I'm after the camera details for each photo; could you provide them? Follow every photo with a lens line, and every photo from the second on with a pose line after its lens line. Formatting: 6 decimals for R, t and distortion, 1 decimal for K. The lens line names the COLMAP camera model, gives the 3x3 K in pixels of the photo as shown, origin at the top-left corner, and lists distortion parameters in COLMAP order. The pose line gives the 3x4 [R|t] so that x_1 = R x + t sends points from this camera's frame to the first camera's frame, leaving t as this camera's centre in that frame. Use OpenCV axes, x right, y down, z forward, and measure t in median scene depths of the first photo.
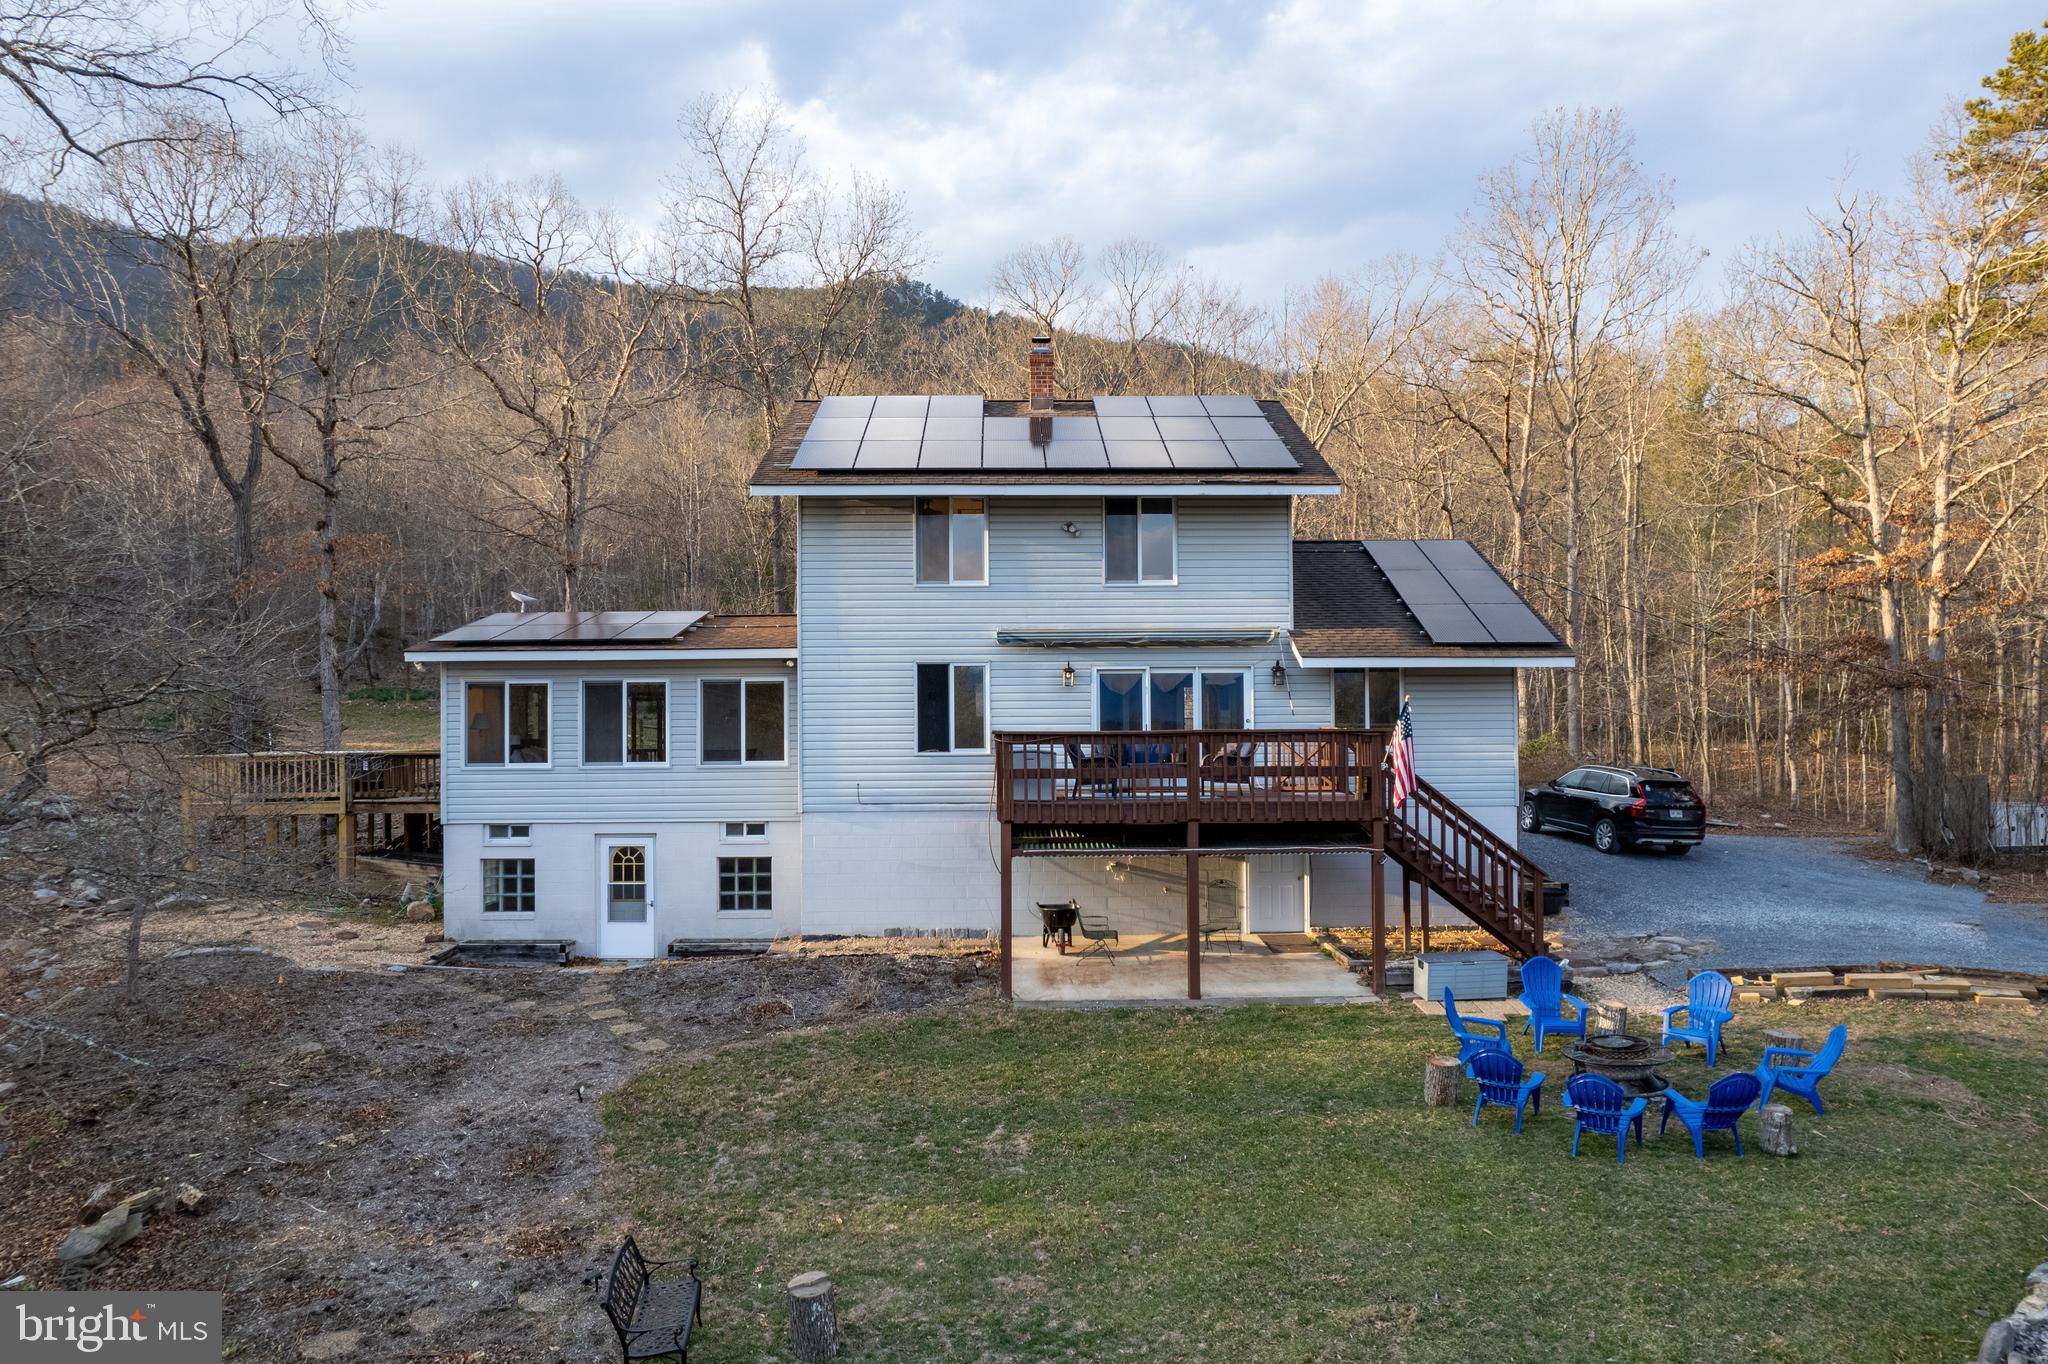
lens RADIAL K [[1367.6, 0, 965.6], [0, 1367.6, 692.0], [0, 0, 1]] dist [0.004370, 0.028745]
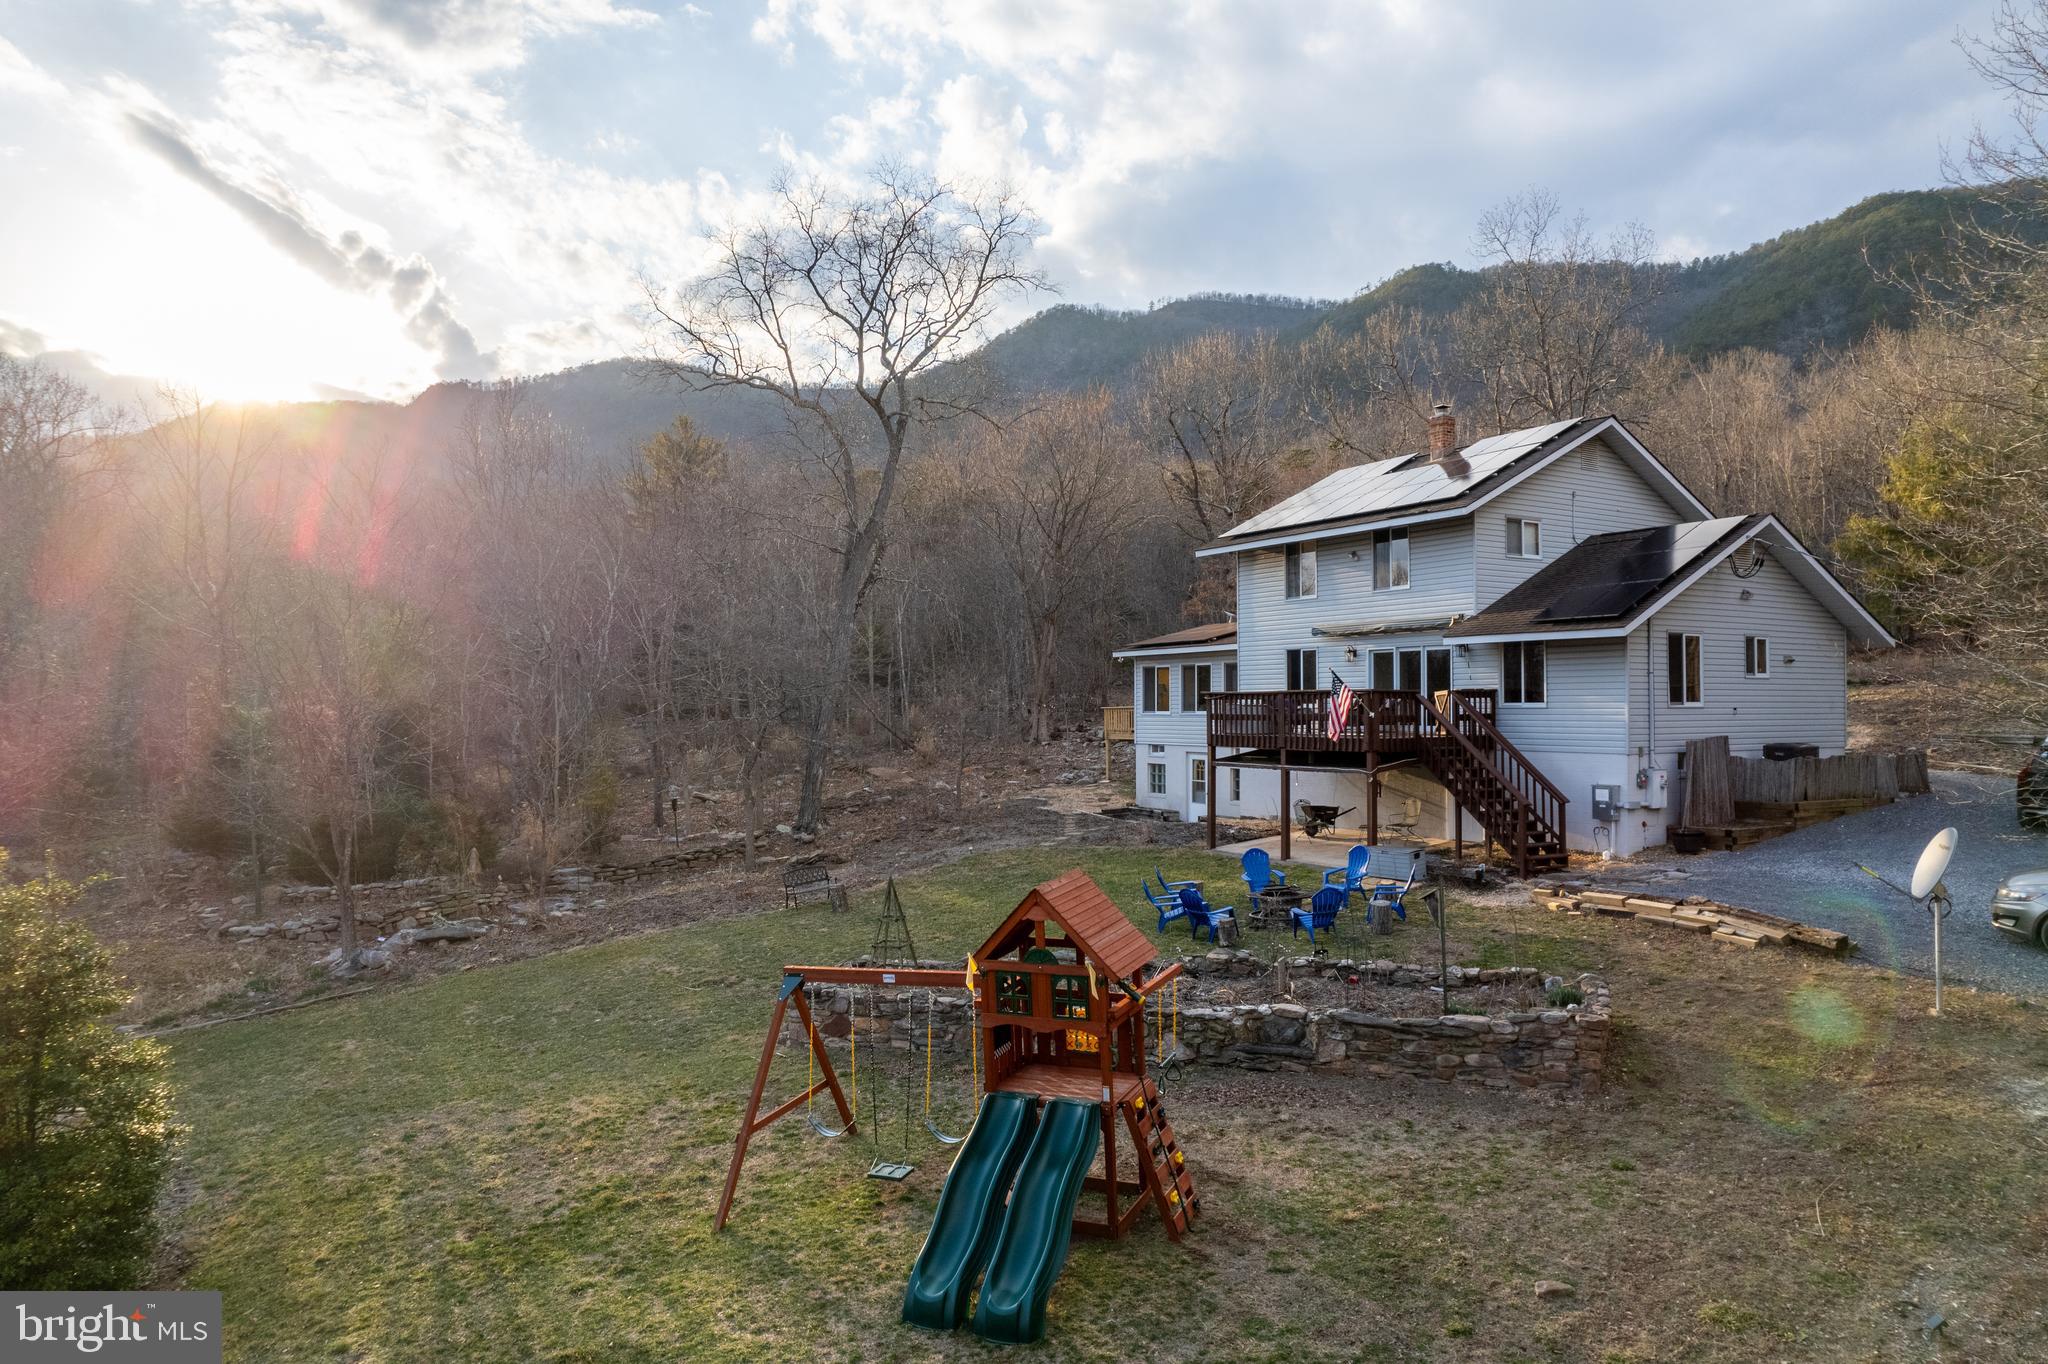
lens RADIAL K [[1367.6, 0, 965.6], [0, 1367.6, 692.0], [0, 0, 1]] dist [0.004370, 0.028745]
pose [[0.457153, -0.005617, -0.889370, 1.198654], [0.030336, 0.999497, 0.009281, 0.002059], [0.888870, -0.031223, 0.457094, -0.056245]]
